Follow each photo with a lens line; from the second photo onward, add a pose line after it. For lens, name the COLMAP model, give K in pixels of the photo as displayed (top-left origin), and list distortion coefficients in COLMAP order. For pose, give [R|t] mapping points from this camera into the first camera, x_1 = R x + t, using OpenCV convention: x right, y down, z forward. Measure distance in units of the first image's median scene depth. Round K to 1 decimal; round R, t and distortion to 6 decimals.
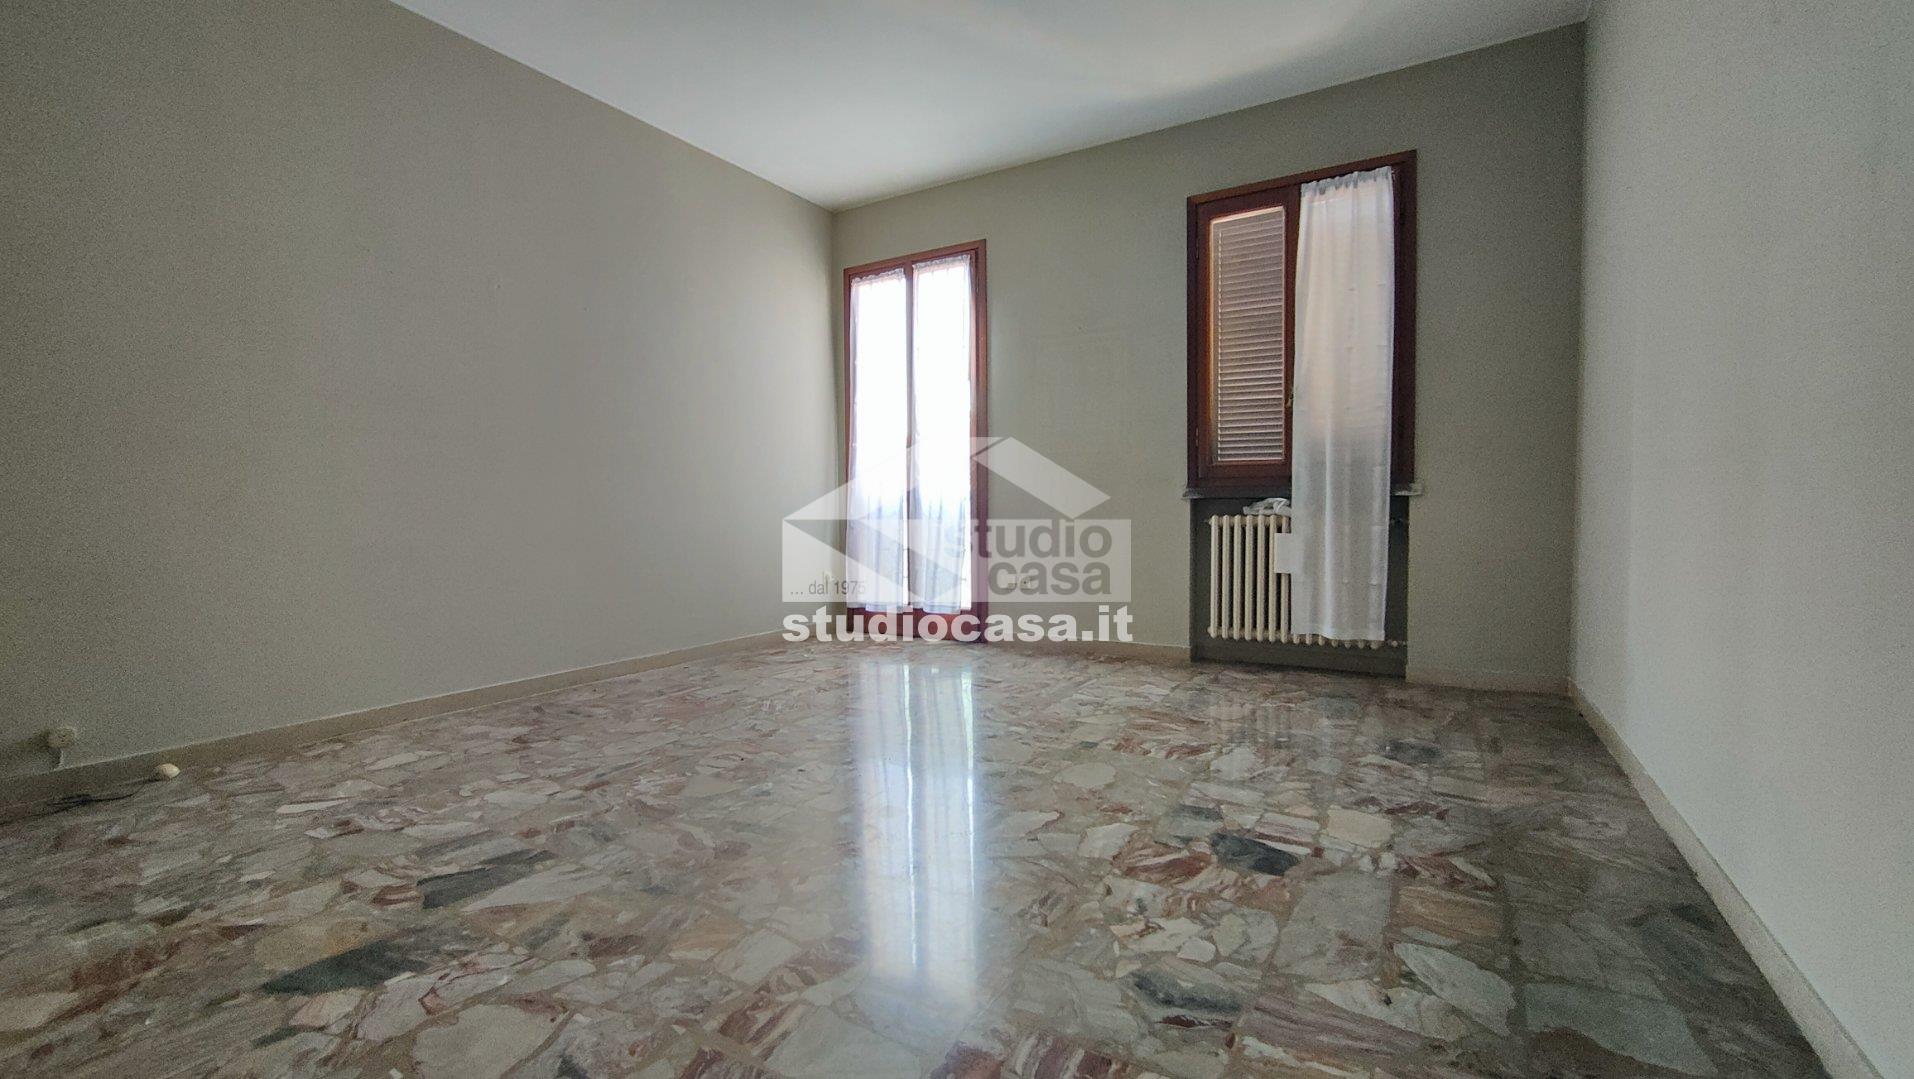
lens RADIAL K [[792.2, 0, 952.1], [0, 792.2, 537.2], [0, 0, 1]] dist [0.000103, -0.000580]
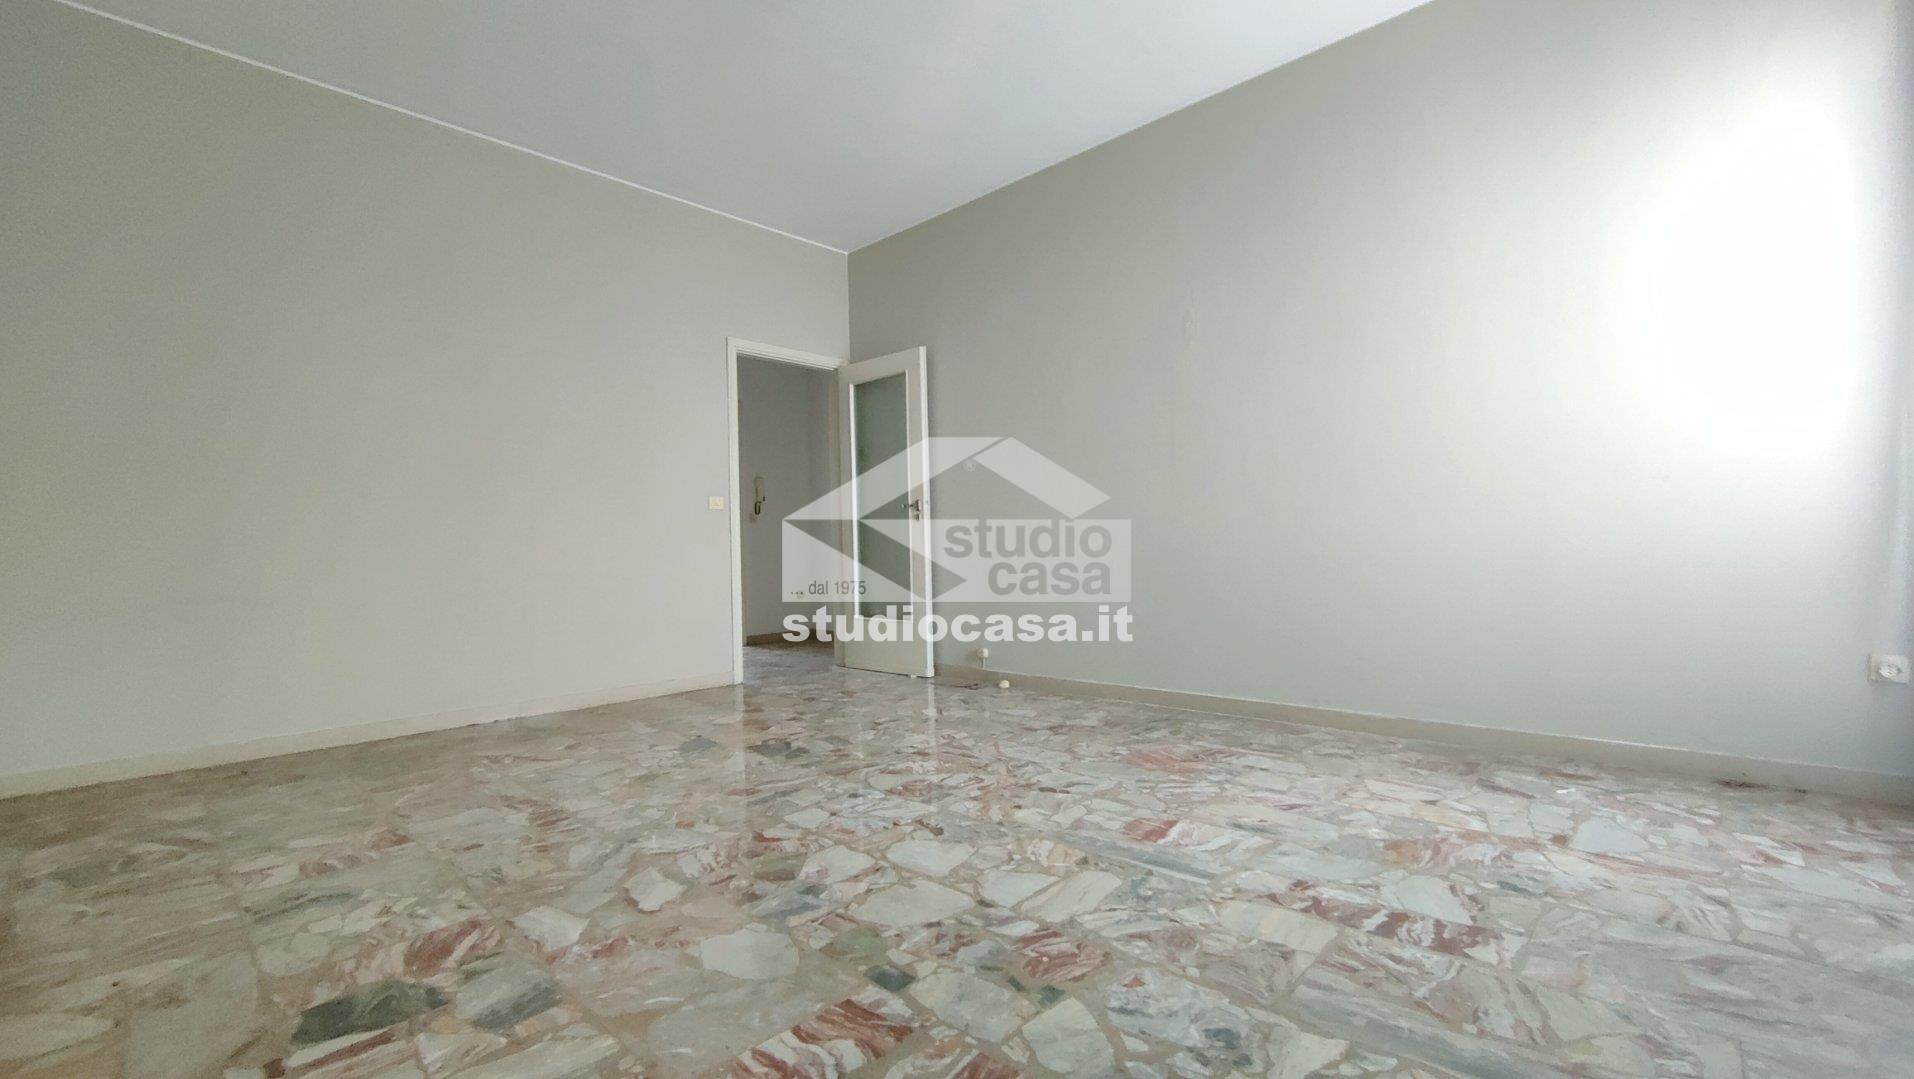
lens RADIAL K [[792.2, 0, 952.1], [0, 792.2, 537.2], [0, 0, 1]] dist [0.000103, -0.000580]
pose [[-0.215777, -0.002190, -0.976440, 0.880056], [-0.008809, 0.999961, -0.000296, -0.032695], [0.976403, 0.008537, -0.215788, 1.516537]]
